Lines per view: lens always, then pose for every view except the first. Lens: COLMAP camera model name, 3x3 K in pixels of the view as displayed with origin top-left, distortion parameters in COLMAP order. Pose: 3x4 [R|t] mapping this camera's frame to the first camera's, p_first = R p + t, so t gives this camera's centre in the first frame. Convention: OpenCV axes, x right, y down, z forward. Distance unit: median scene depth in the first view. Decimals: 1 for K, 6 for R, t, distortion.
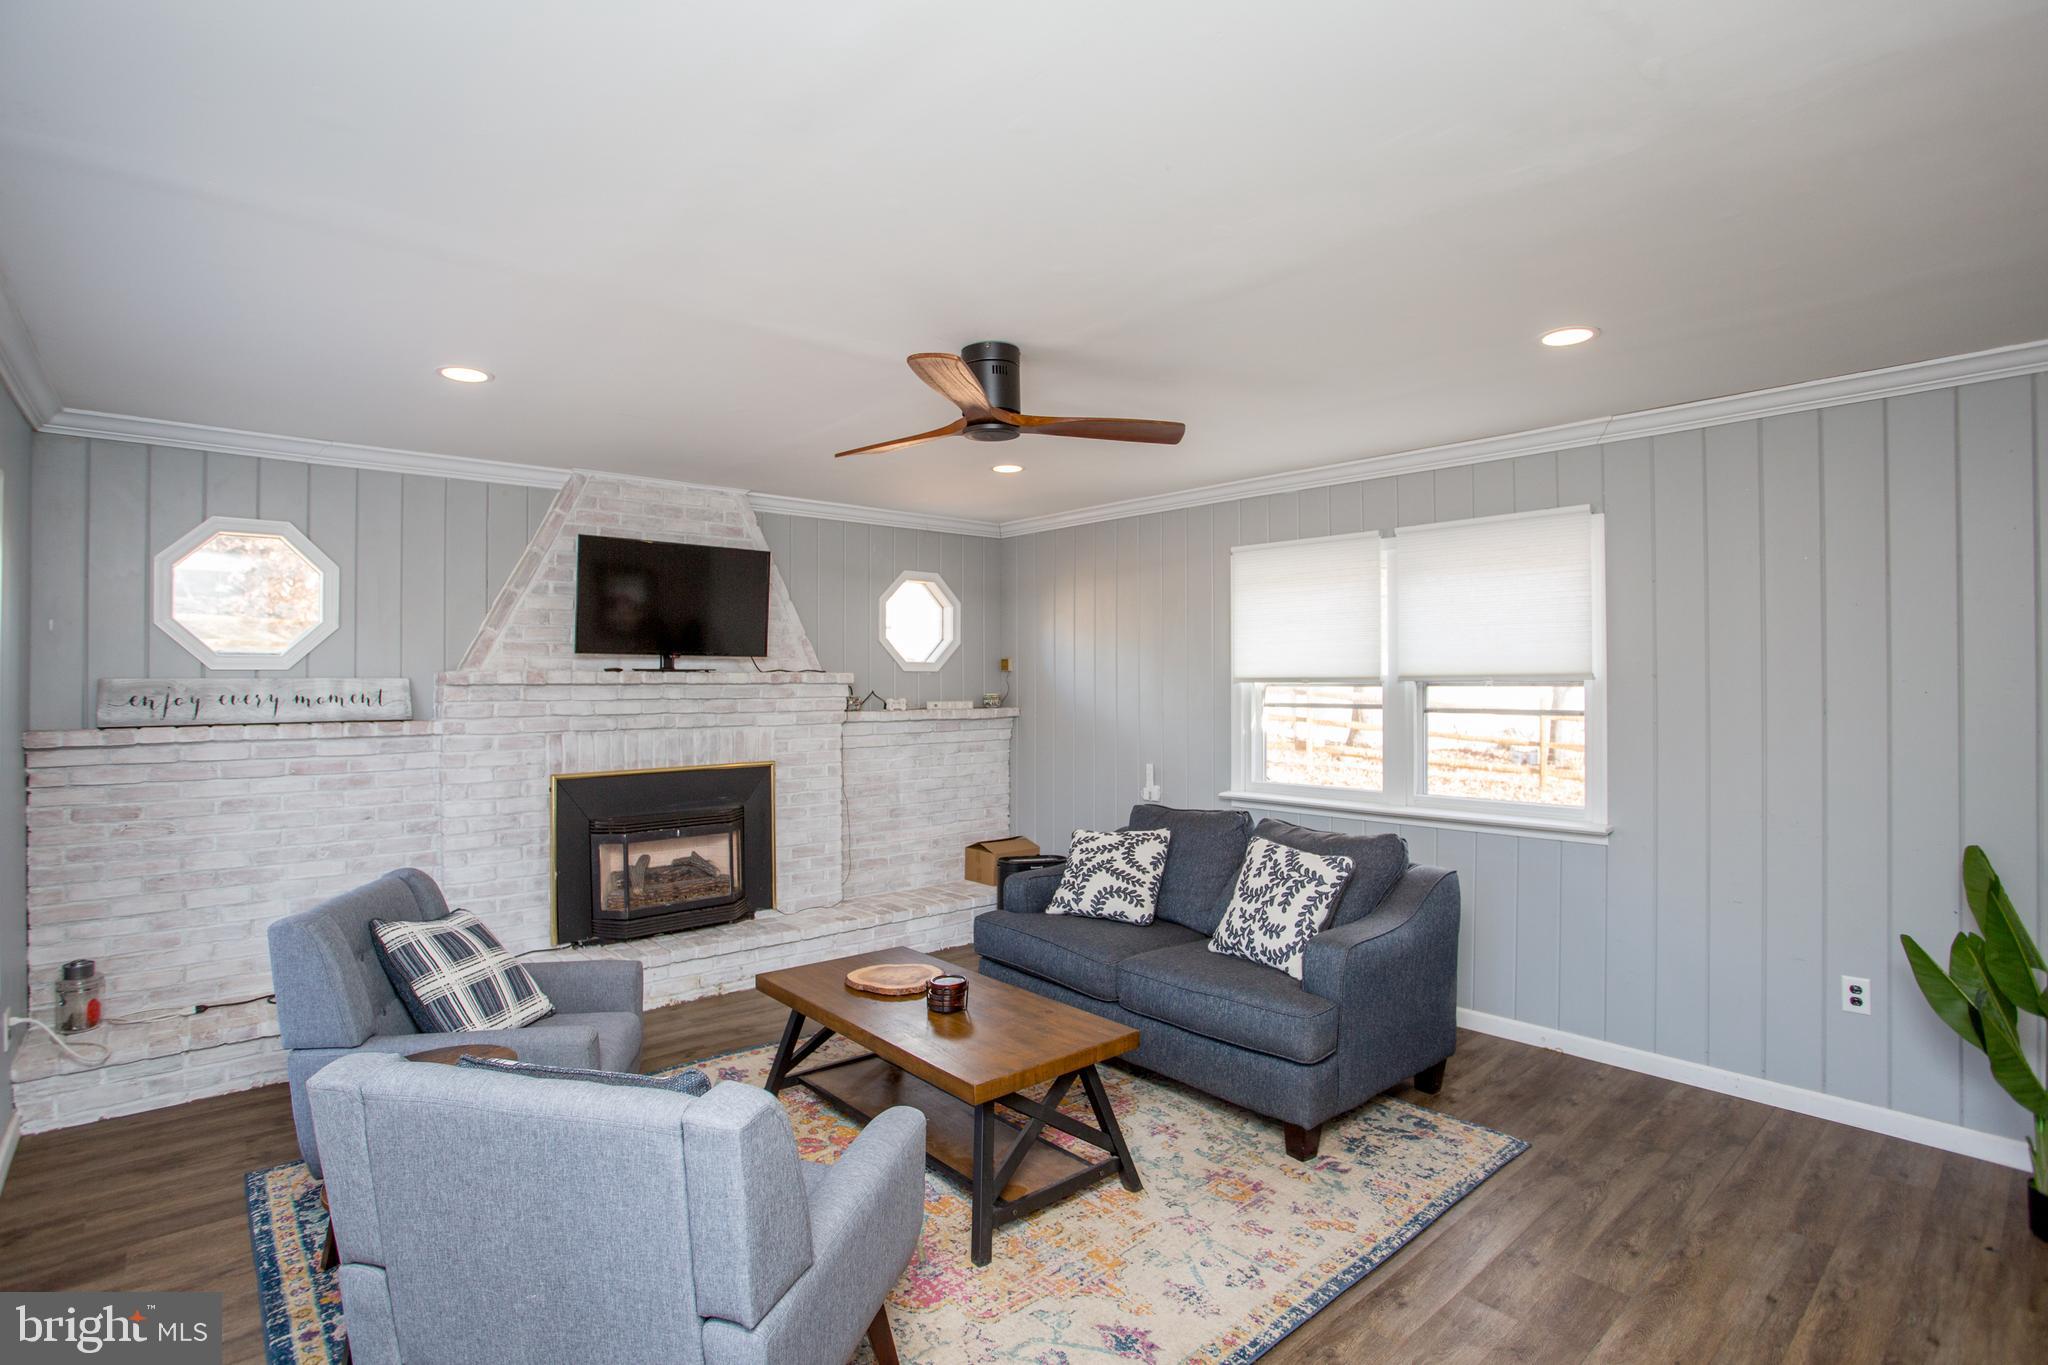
lens RADIAL K [[993.7, 0, 1019.9], [0, 993.7, 684.0], [0, 0, 1]] dist [-0.074971, 0.029613]
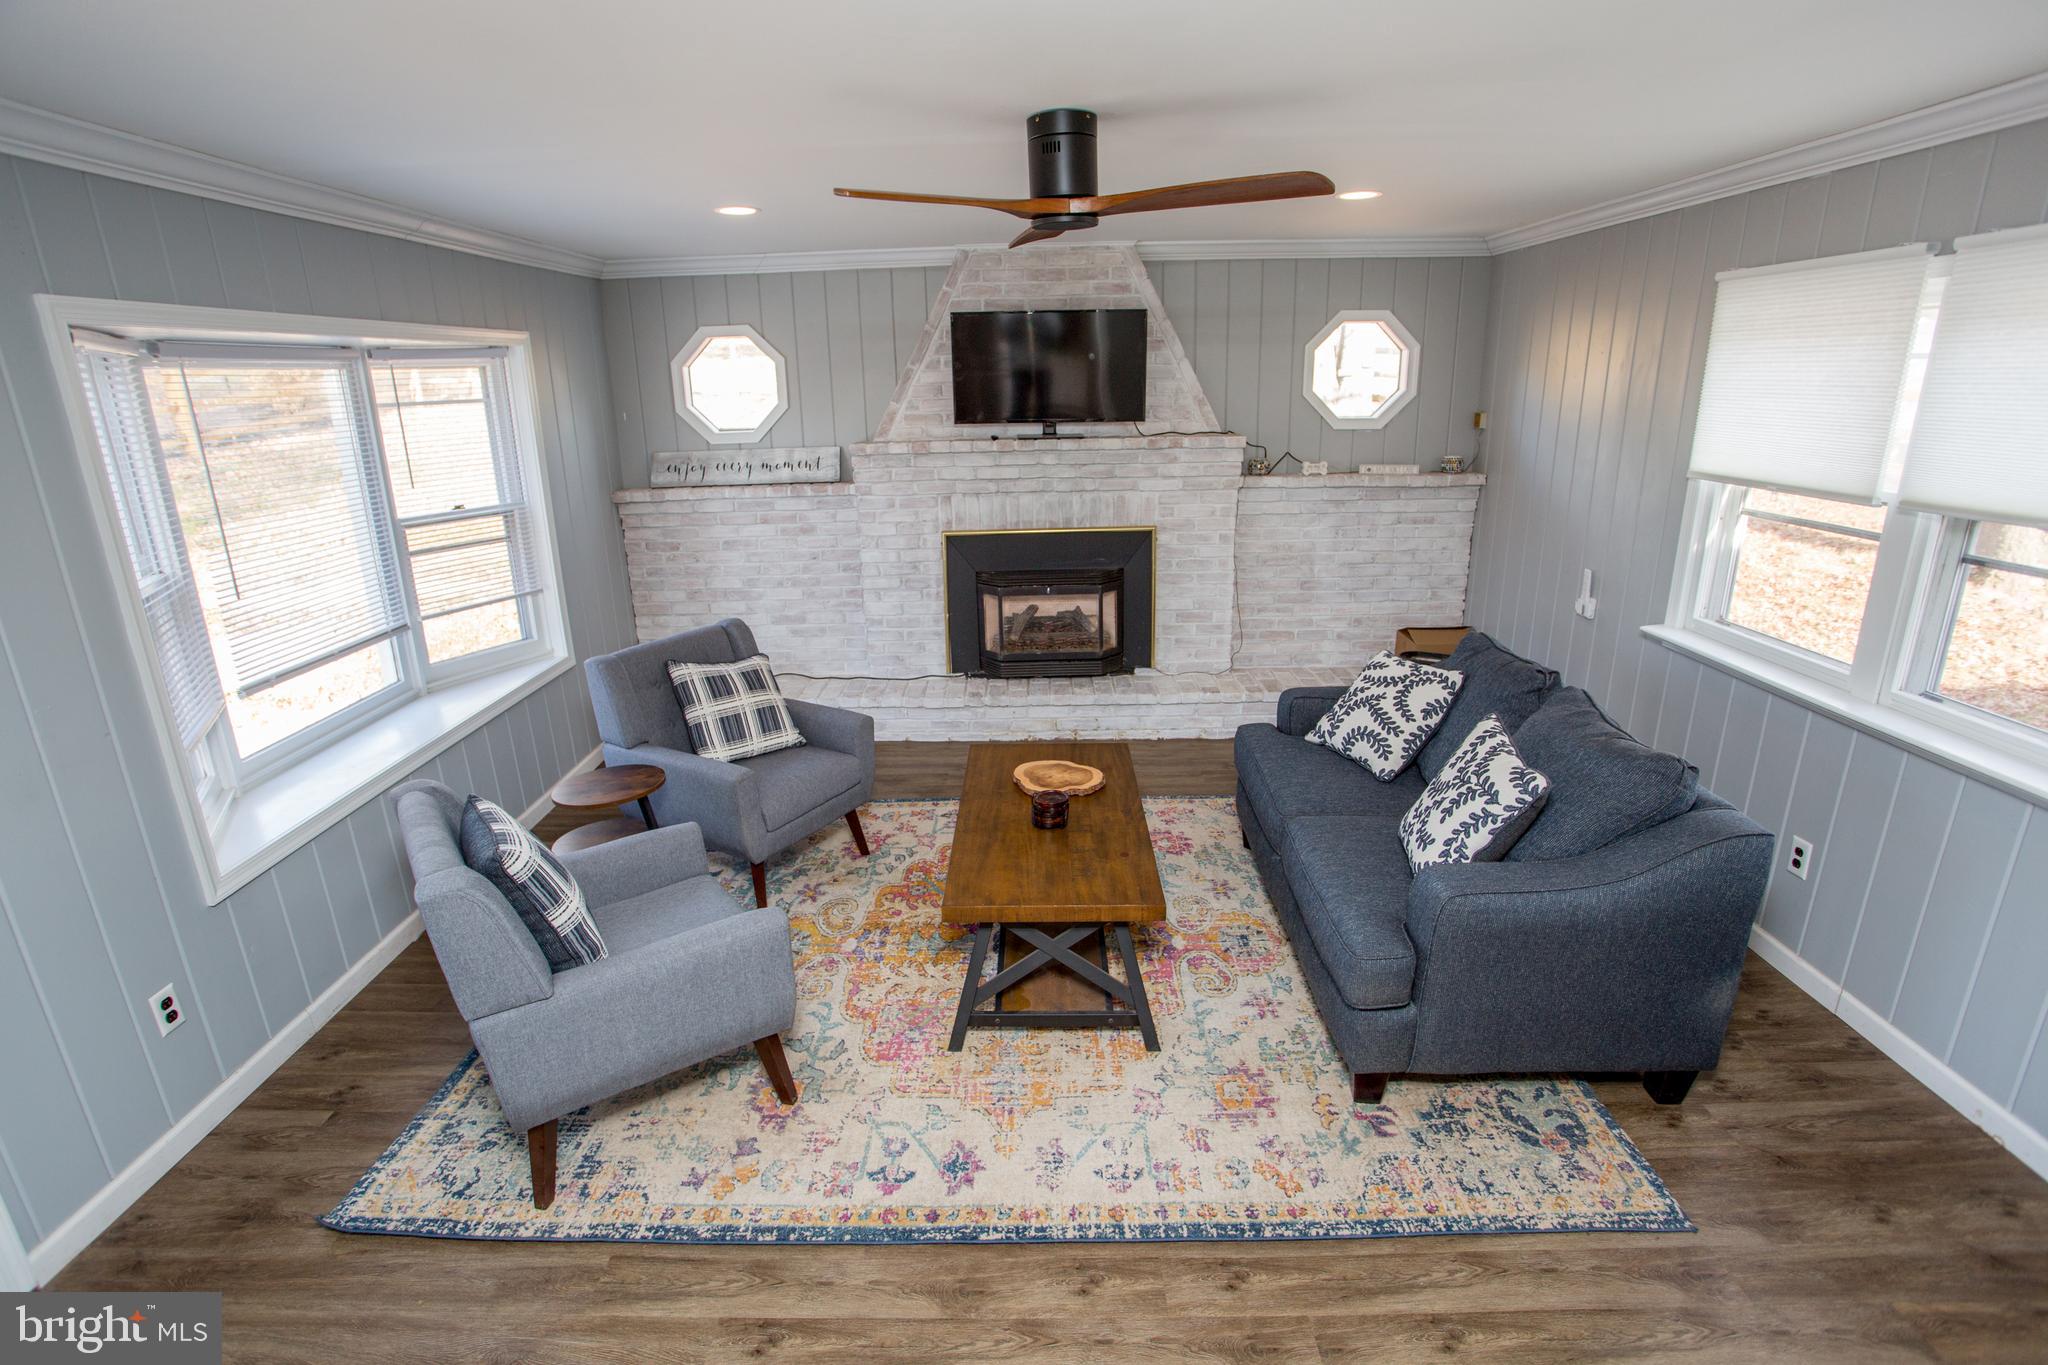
lens RADIAL K [[993.7, 0, 1020.7], [0, 993.7, 680.1], [0, 0, 1]] dist [-0.074971, 0.029613]
pose [[0.742508, 0.186444, -0.643367, 0.404392], [0.017944, 0.954601, 0.297347, -0.092496], [0.669597, -0.232327, 0.705453, 0.202998]]
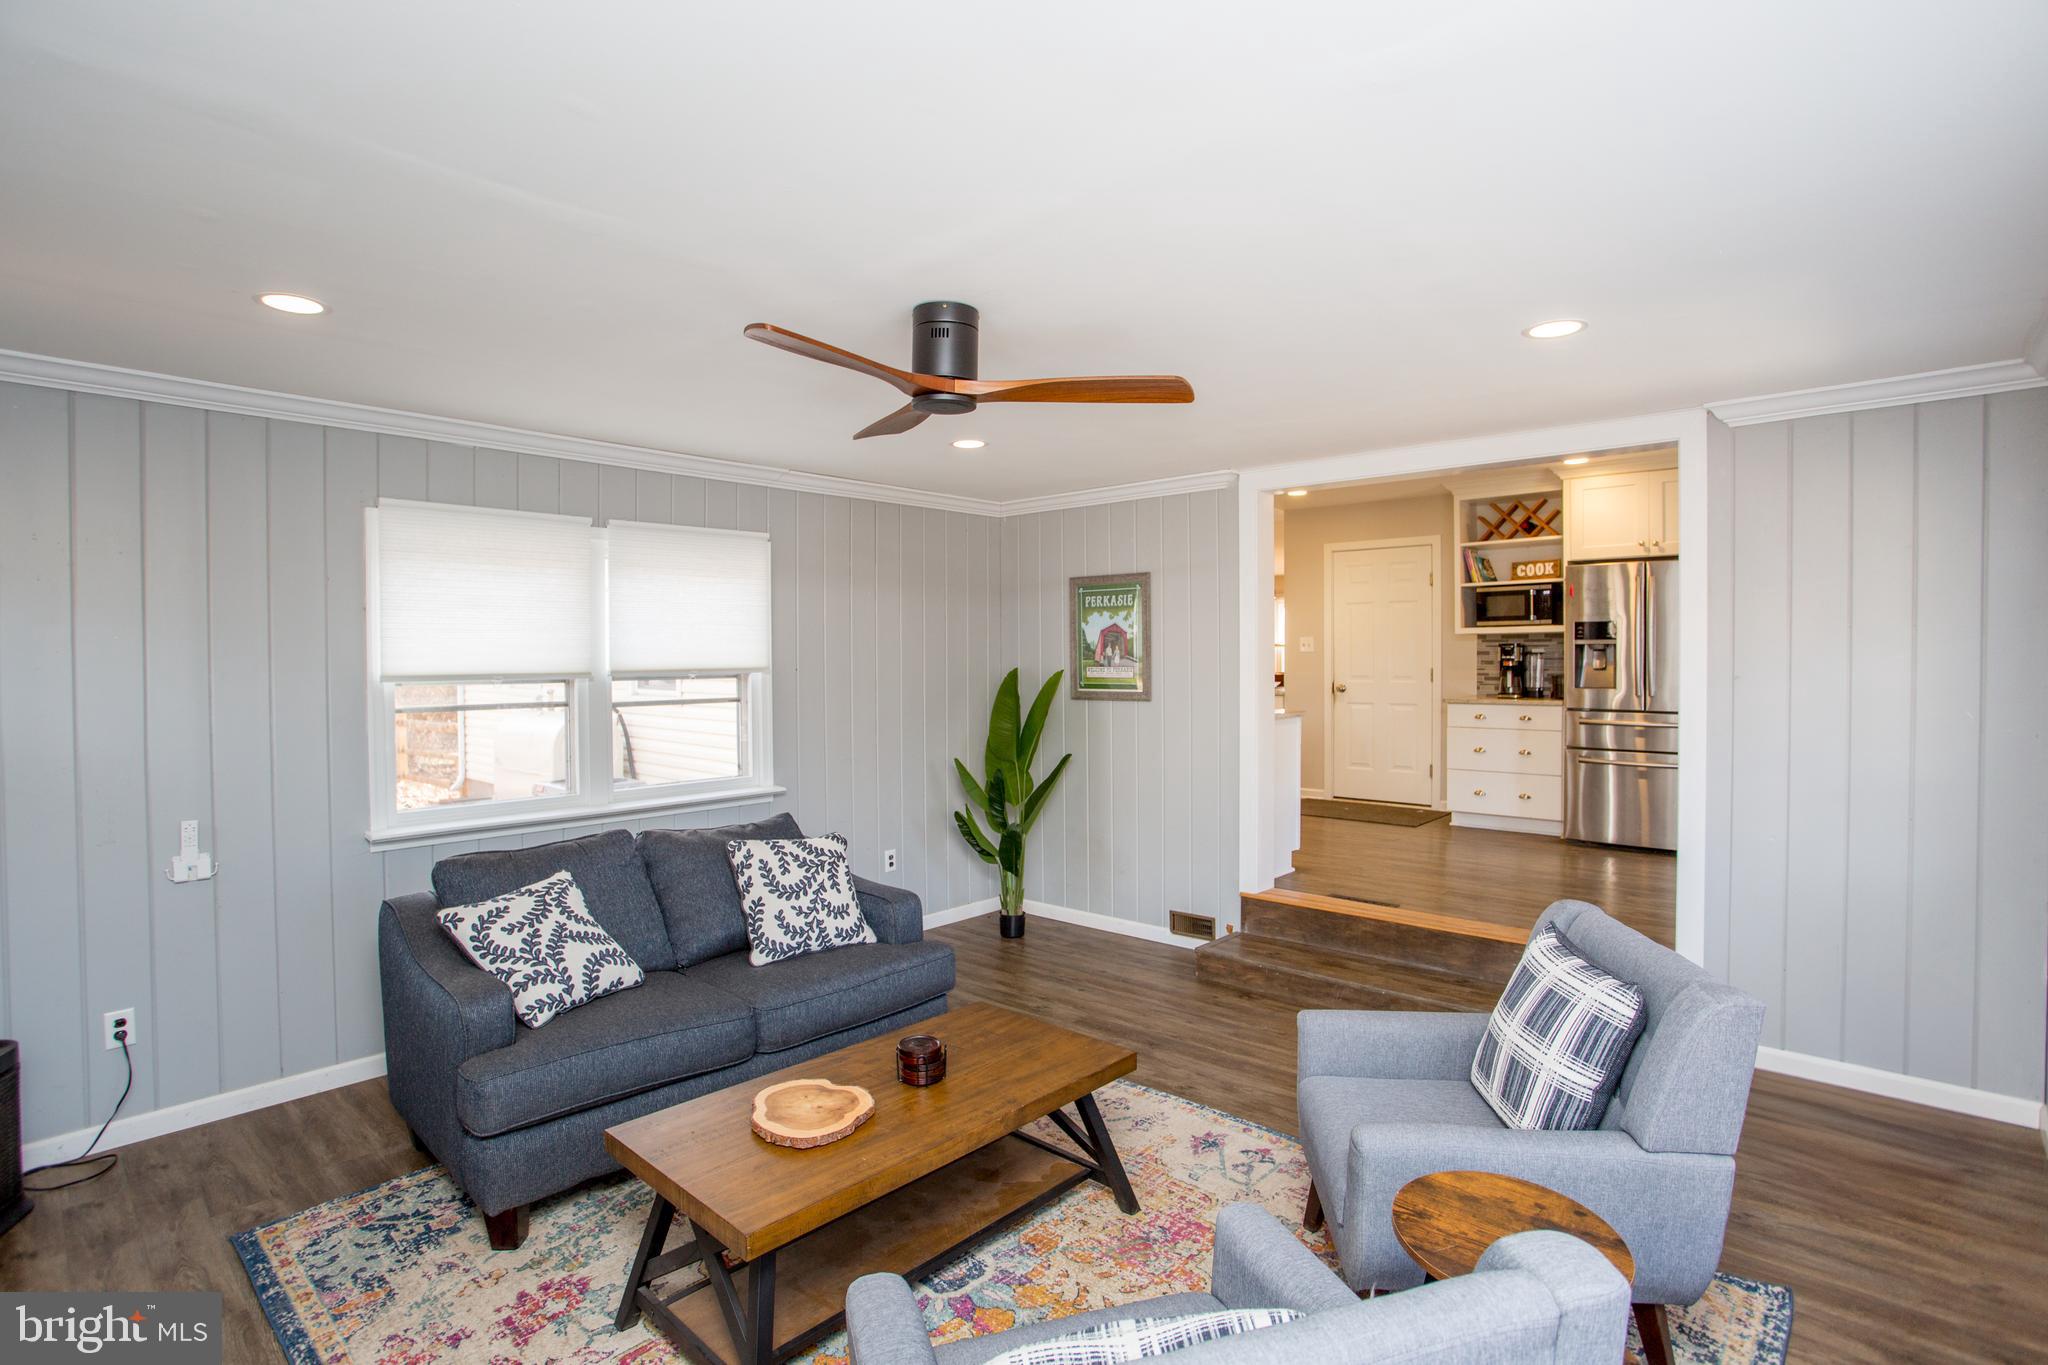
lens RADIAL K [[993.7, 0, 1025.8], [0, 993.7, 680.2], [0, 0, 1]] dist [-0.074971, 0.029613]
pose [[-0.106031, -0.019480, 0.994172, -0.664648], [0.008644, 0.999752, 0.020511, -0.016697], [-0.994325, 0.010768, -0.105836, 0.734629]]
